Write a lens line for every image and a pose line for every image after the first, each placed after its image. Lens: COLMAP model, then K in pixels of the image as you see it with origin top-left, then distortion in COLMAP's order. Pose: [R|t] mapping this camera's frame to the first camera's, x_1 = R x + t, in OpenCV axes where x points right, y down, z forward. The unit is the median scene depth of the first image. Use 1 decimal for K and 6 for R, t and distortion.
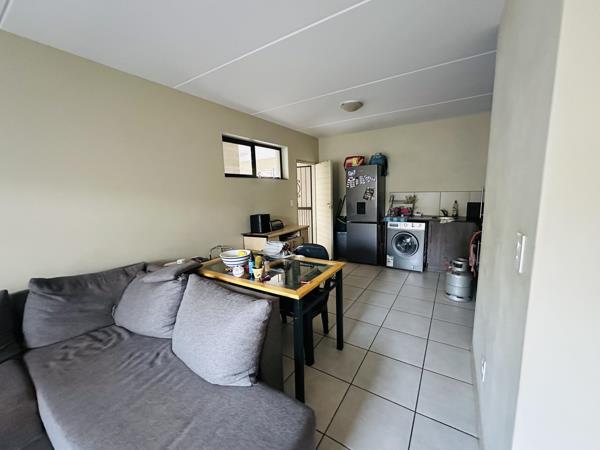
lens RADIAL K [[240.7, 0, 300.0], [0, 240.7, 225.0], [0, 0, 1]] dist [0.000236, -0.000198]
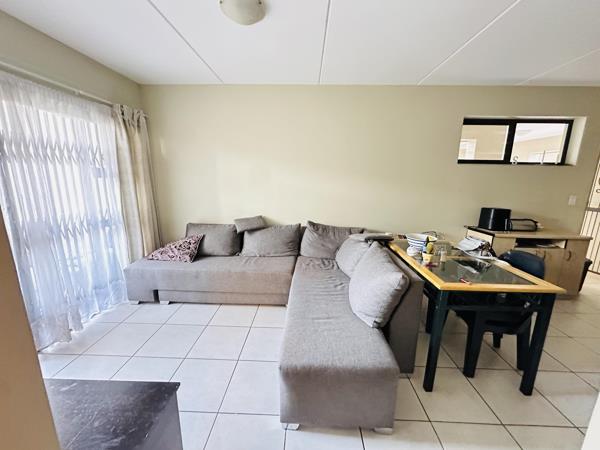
lens RADIAL K [[240.7, 0, 300.0], [0, 240.7, 225.0], [0, 0, 1]] dist [0.000236, -0.000198]
pose [[0.509025, 0.210897, -0.834516, 0.324448], [-0.154046, 0.976187, 0.152738, -0.015530], [0.846855, 0.050806, 0.529391, -0.039389]]
